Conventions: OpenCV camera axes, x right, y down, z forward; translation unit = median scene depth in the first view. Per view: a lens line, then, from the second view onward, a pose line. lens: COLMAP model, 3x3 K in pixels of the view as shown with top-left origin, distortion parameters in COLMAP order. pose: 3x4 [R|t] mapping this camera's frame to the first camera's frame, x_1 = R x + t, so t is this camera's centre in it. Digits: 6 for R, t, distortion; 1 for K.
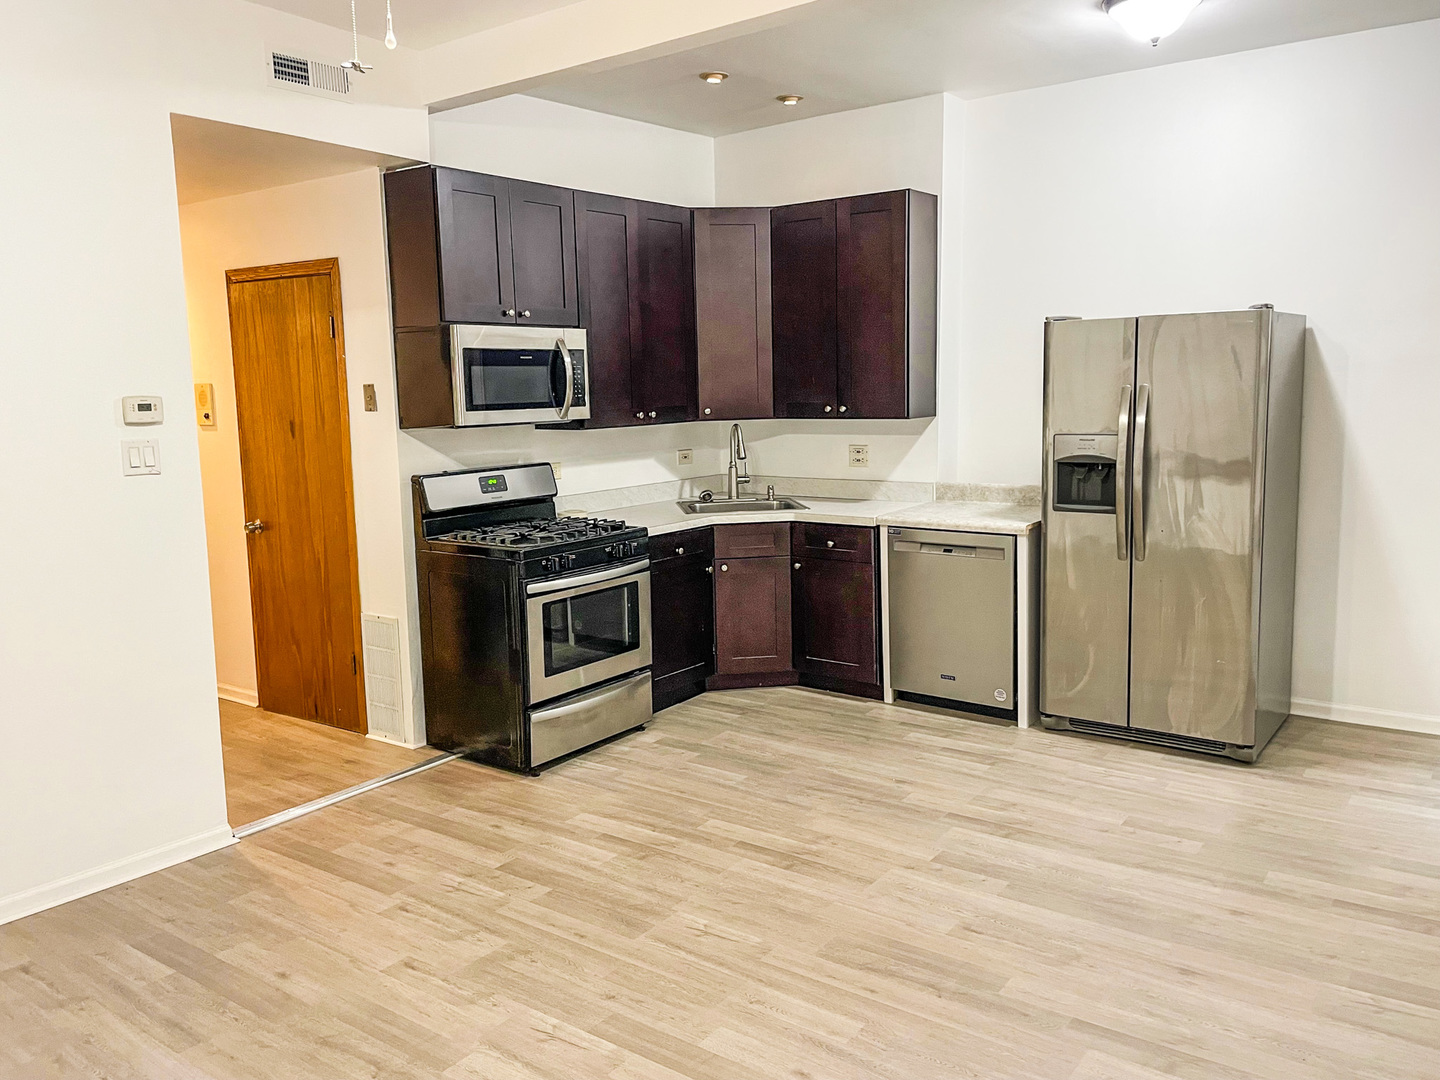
lens RADIAL K [[1112.6, 0, 719.9], [0, 1112.6, 524.8], [0, 0, 1]] dist [0.090109, -0.089682]
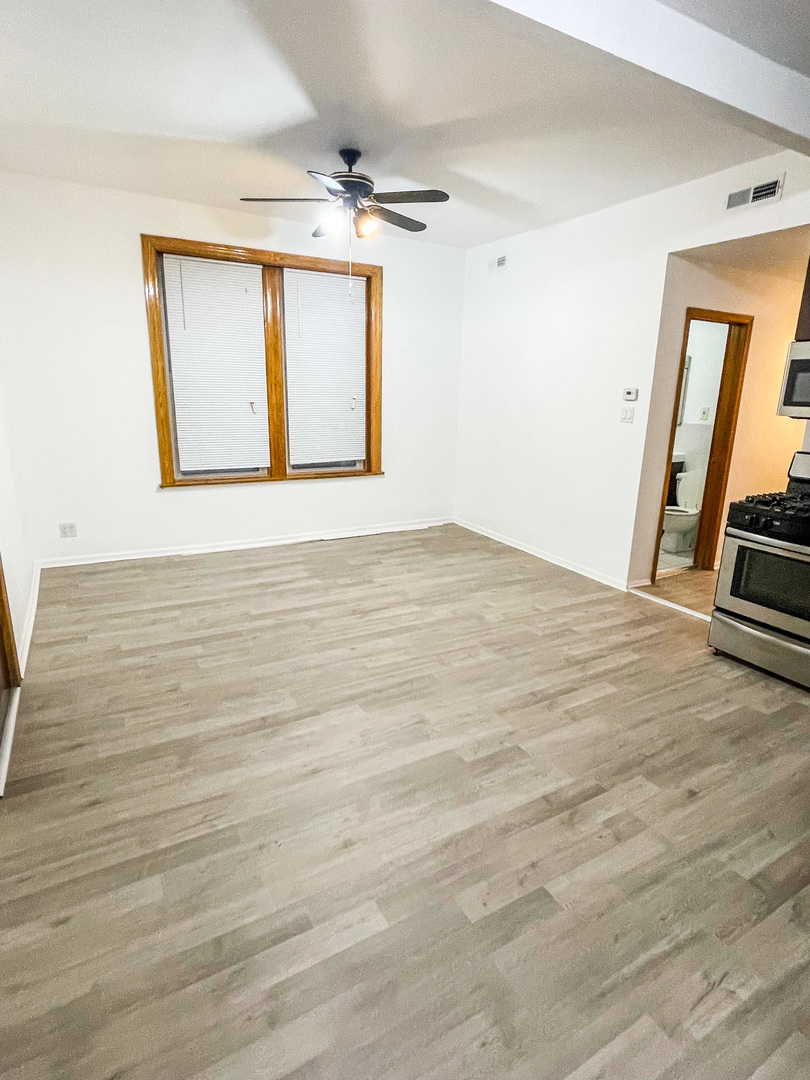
lens RADIAL K [[559.2, 0, 412.0], [0, 559.2, 543.2], [0, 0, 1]] dist [0.003260, -0.000917]
pose [[-0.399667, 0.252956, -0.881067, 0.632139], [-0.137036, 0.933882, 0.330281, -0.109340], [0.906359, 0.252740, -0.338578, 0.863745]]
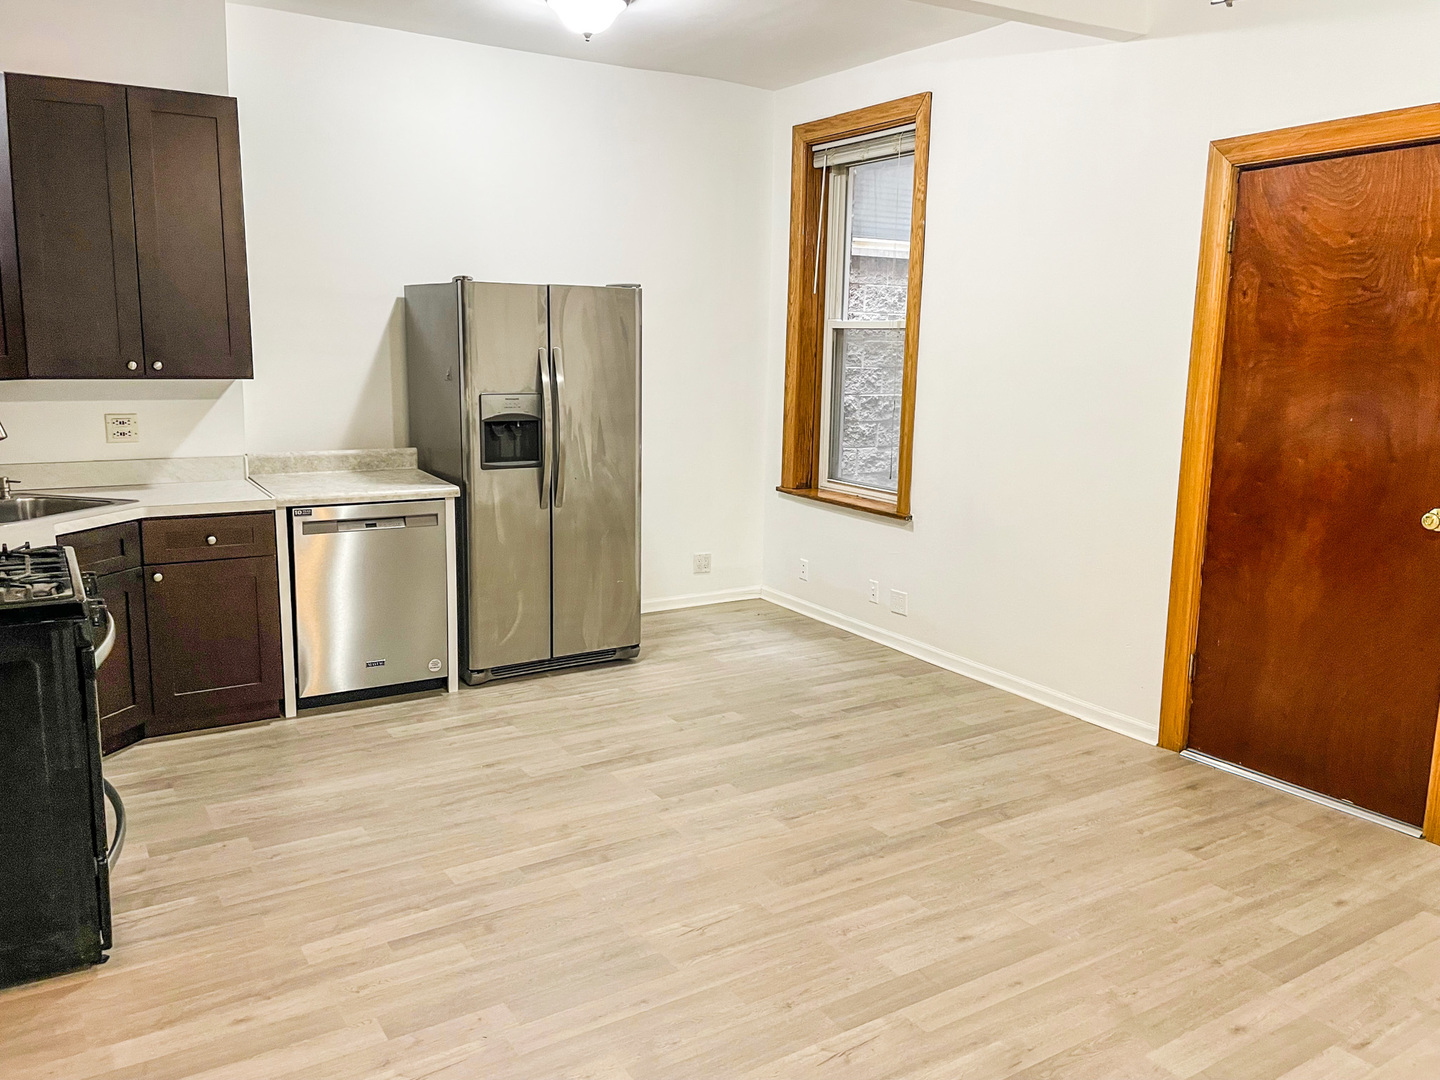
lens RADIAL K [[1112.6, 0, 718.4], [0, 1112.6, 530.9], [0, 0, 1]] dist [0.090109, -0.089682]
pose [[0.366767, -0.129725, 0.921224, -0.595128], [0.097682, 0.990127, 0.100537, -0.040636], [-0.925170, 0.053113, 0.375817, 0.446715]]
